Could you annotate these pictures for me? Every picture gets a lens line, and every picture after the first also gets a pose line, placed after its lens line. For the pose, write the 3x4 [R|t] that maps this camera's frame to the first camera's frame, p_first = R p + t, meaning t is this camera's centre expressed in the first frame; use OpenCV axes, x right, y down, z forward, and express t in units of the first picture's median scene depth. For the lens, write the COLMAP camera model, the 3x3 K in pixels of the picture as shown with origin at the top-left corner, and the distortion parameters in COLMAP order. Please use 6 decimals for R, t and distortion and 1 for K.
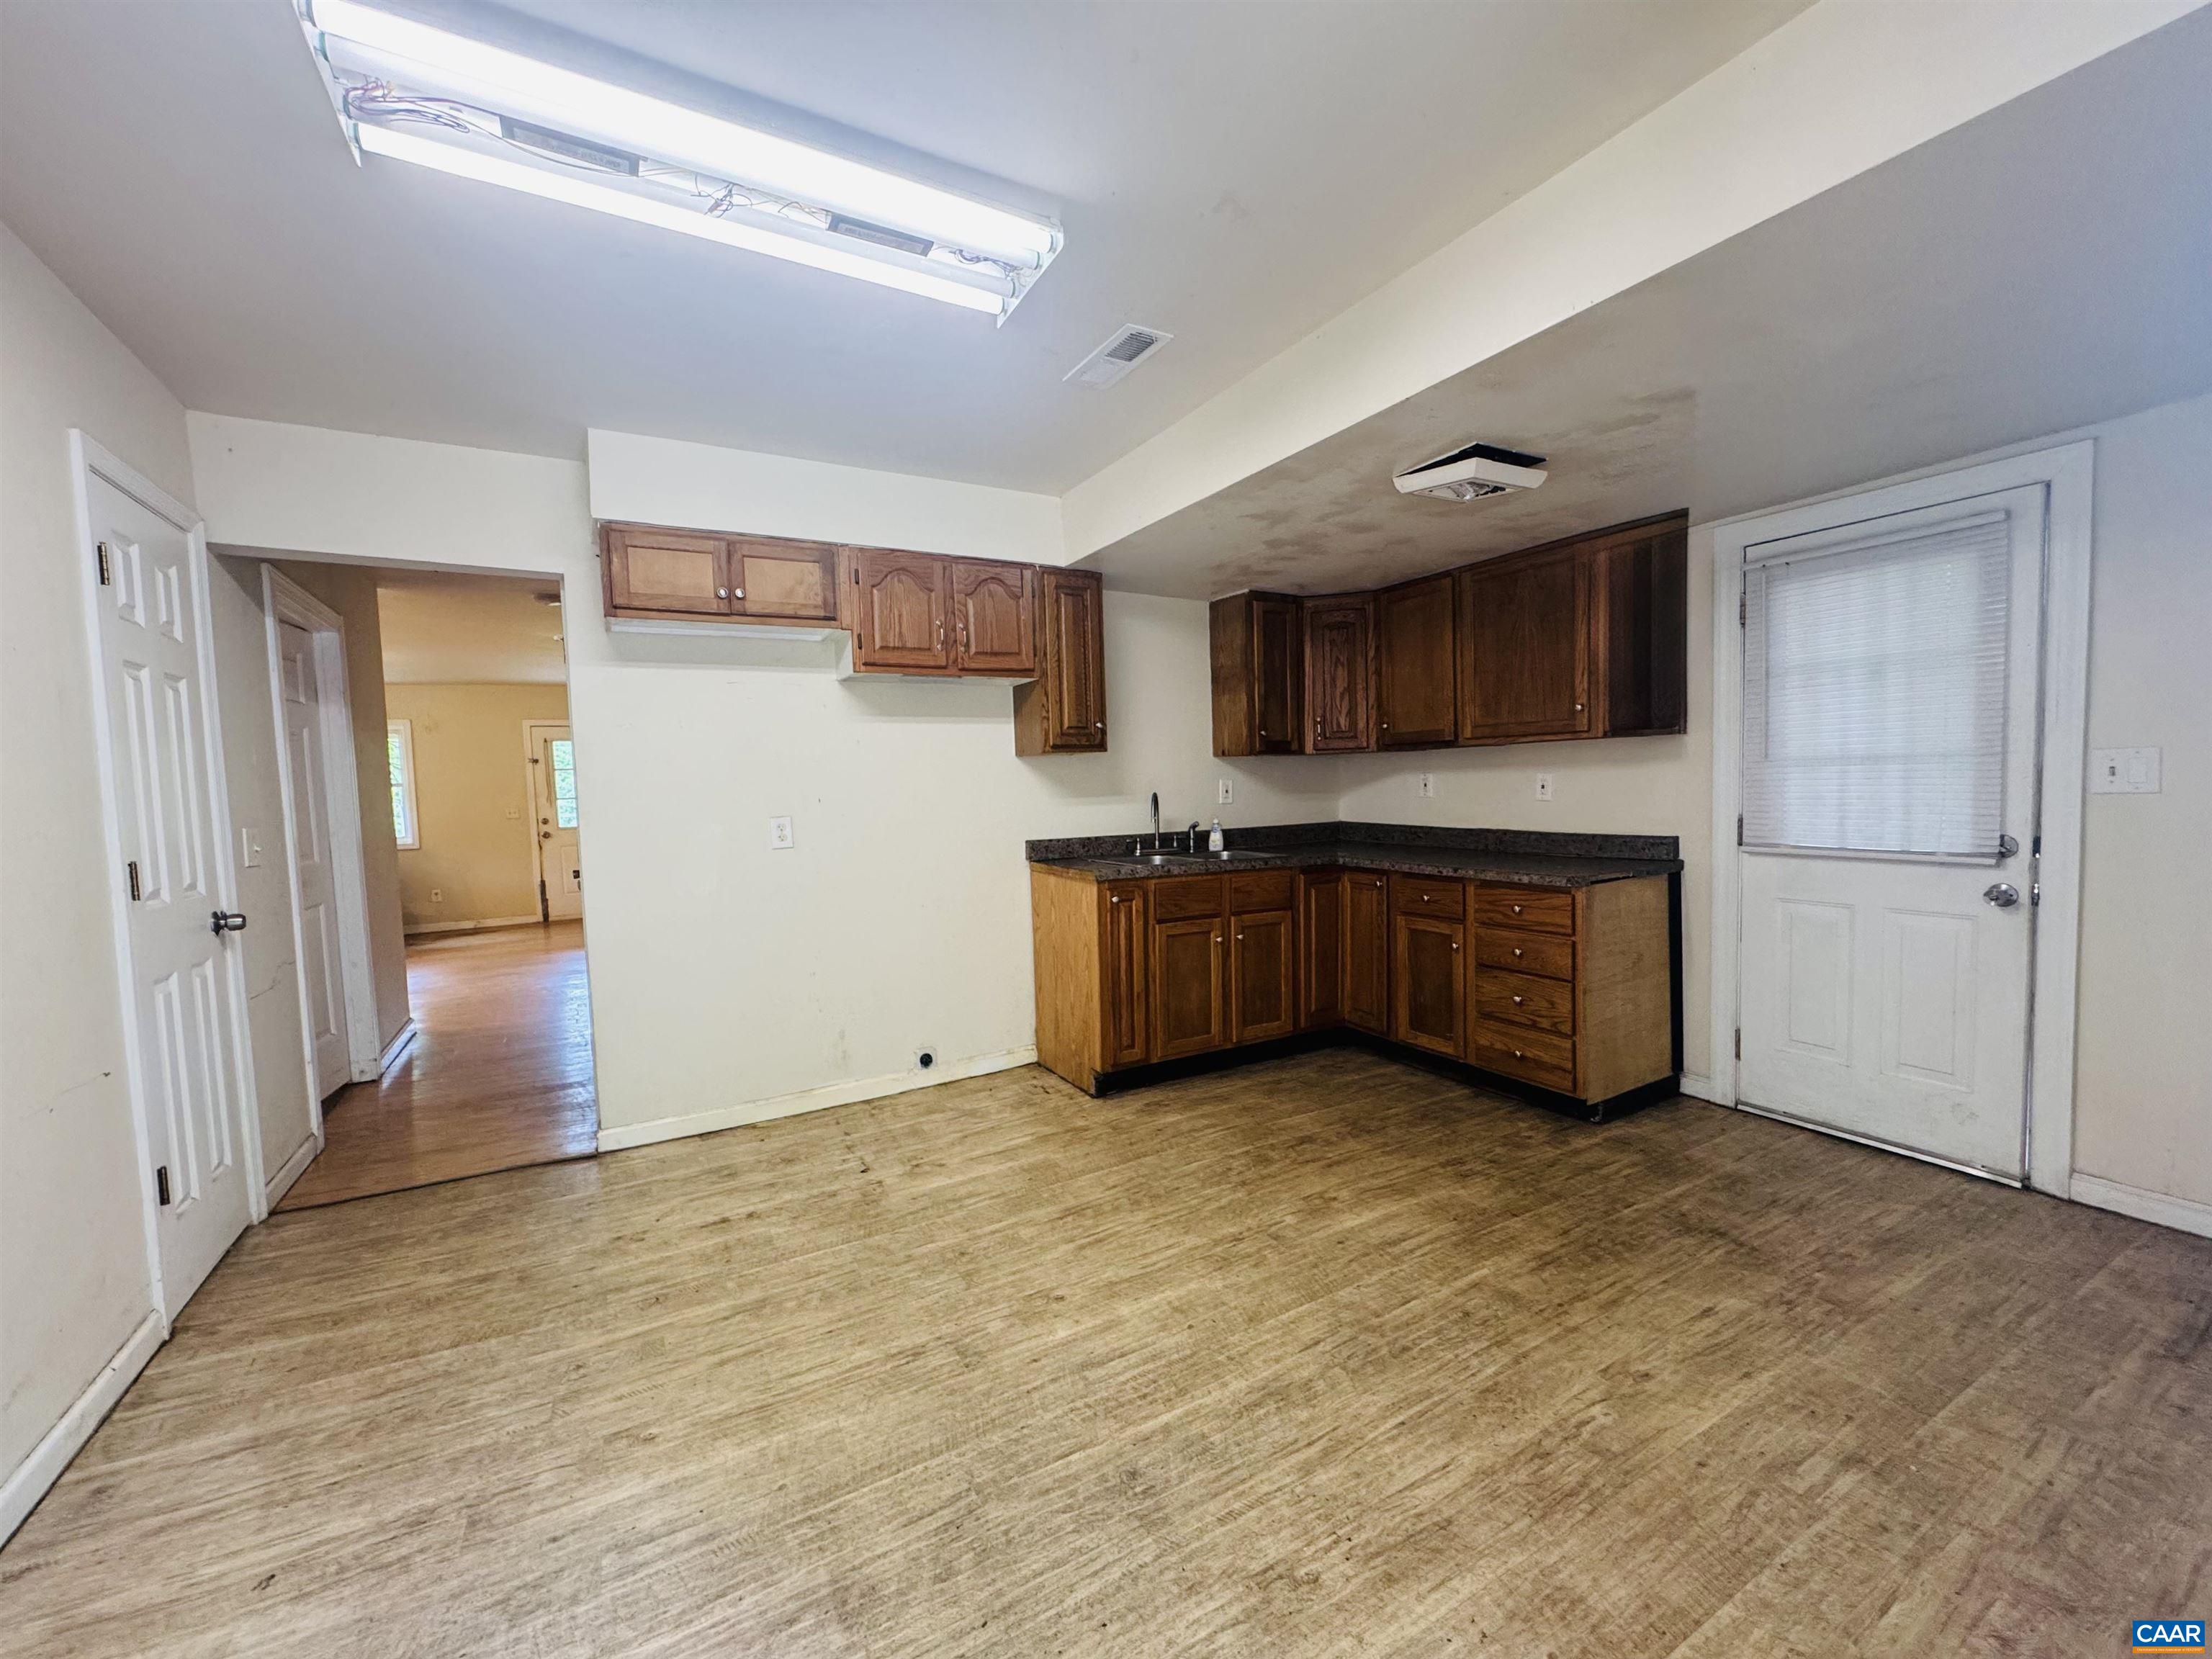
lens RADIAL K [[877.3, 0, 1103.0], [0, 877.3, 834.4], [0, 0, 1]] dist [-0.001721, 0.000738]
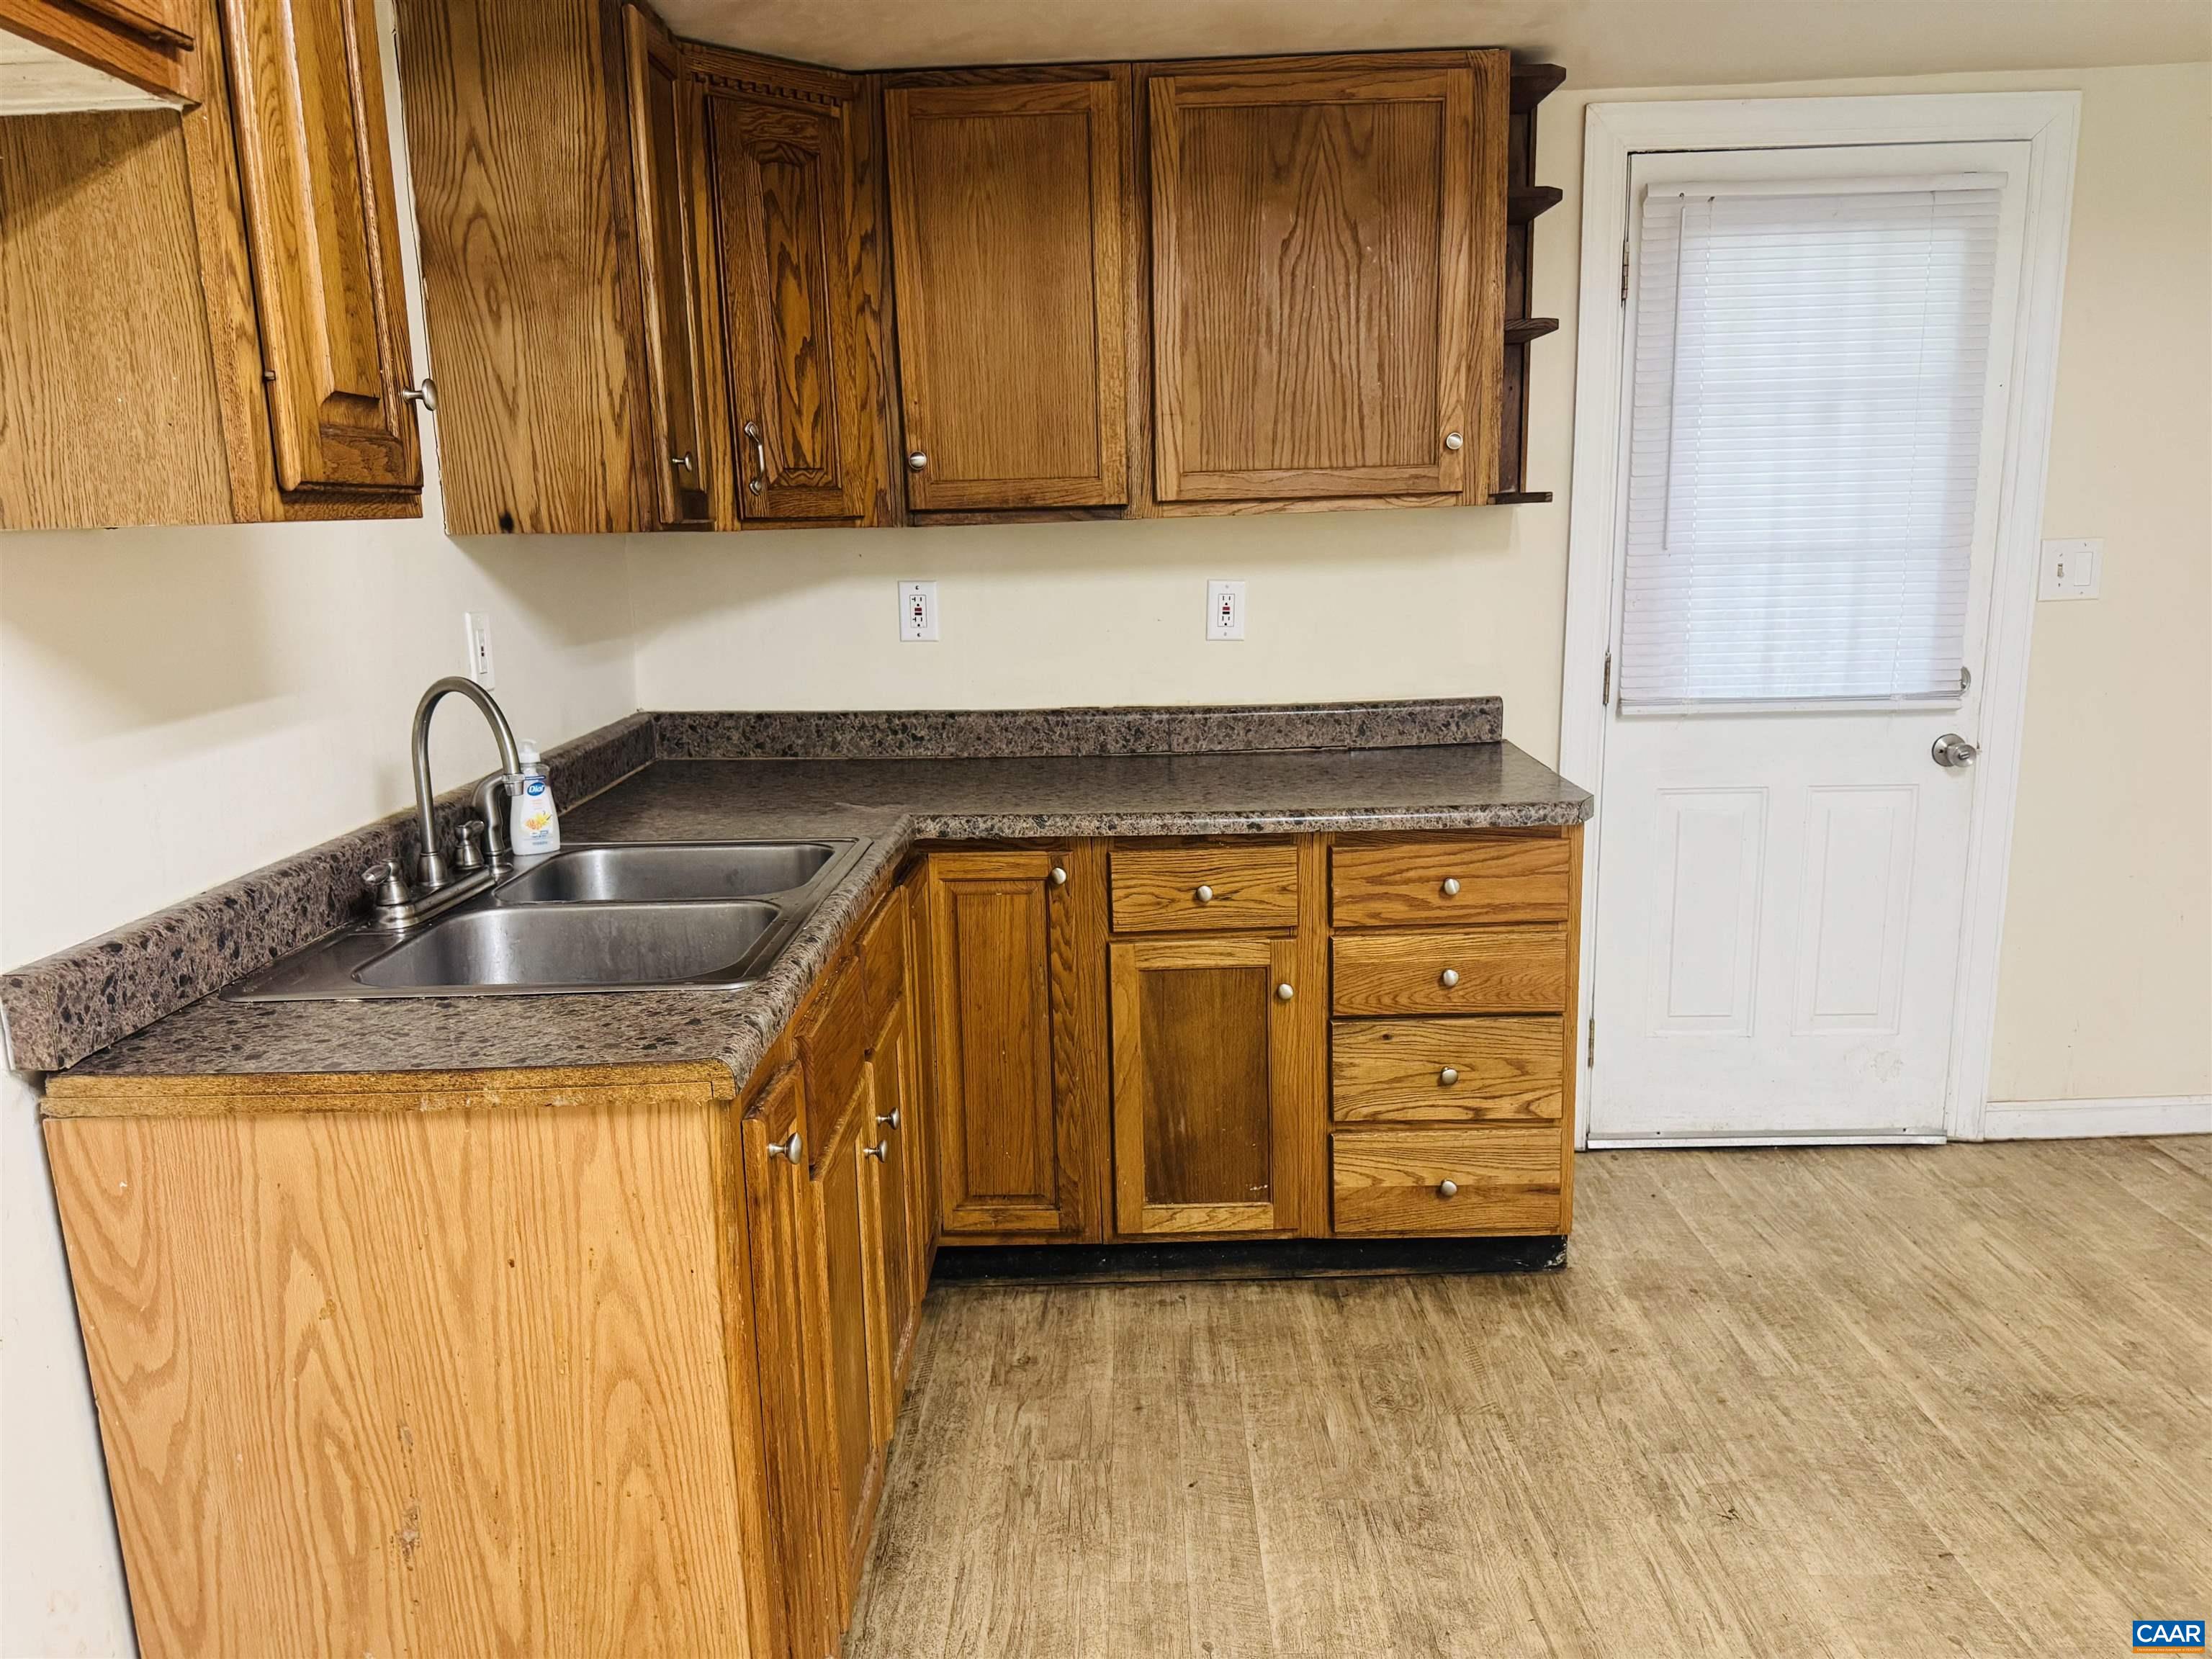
lens RADIAL K [[1563.6, 0, 1095.5], [0, 1563.6, 835.0], [0, 0, 1]] dist [0.043602, -0.052798]
pose [[0.501313, -0.157907, 0.850736, -0.331047], [0.065004, 0.987301, 0.144950, -0.075518], [-0.862821, -0.017364, 0.505211, 0.794143]]
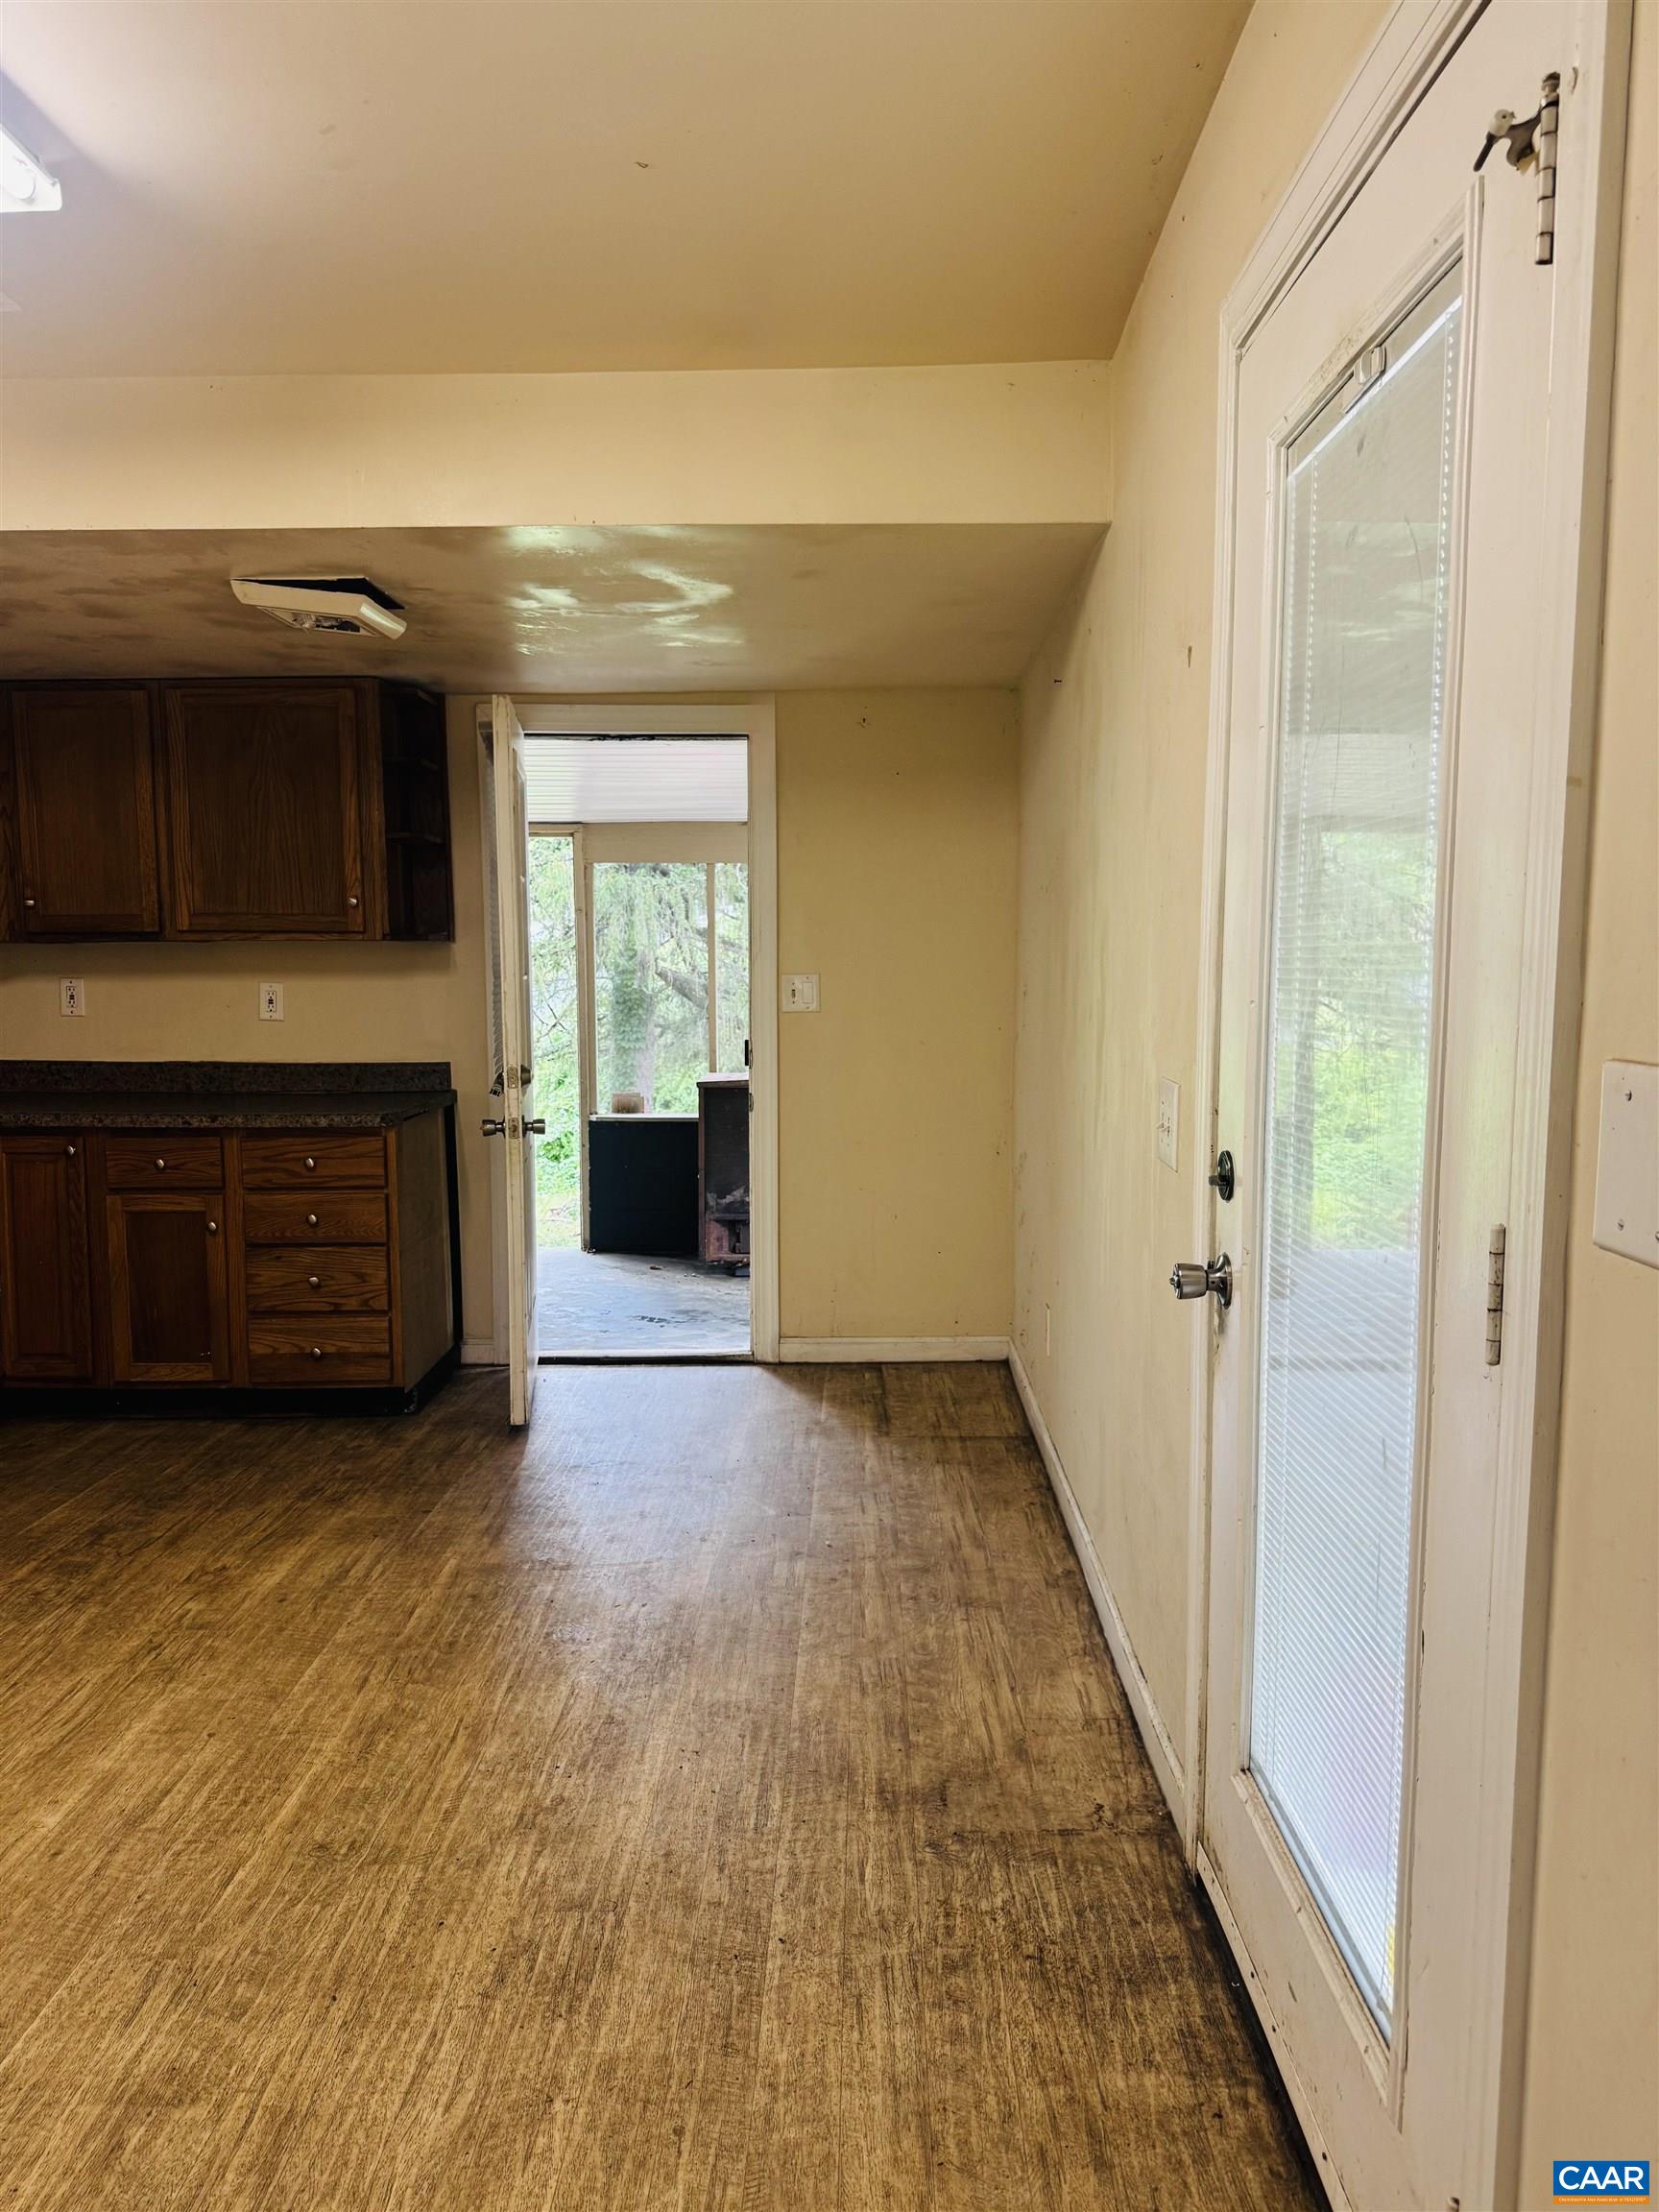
lens RADIAL K [[1563.6, 0, 813.7], [0, 1563.6, 1112.7], [0, 0, 1]] dist [0.043602, -0.052798]
pose [[0.510504, -0.054837, 0.858125, -0.498755], [0.040010, 0.998398, 0.039998, 0.005783], [-0.858944, 0.013914, 0.511881, -0.077387]]
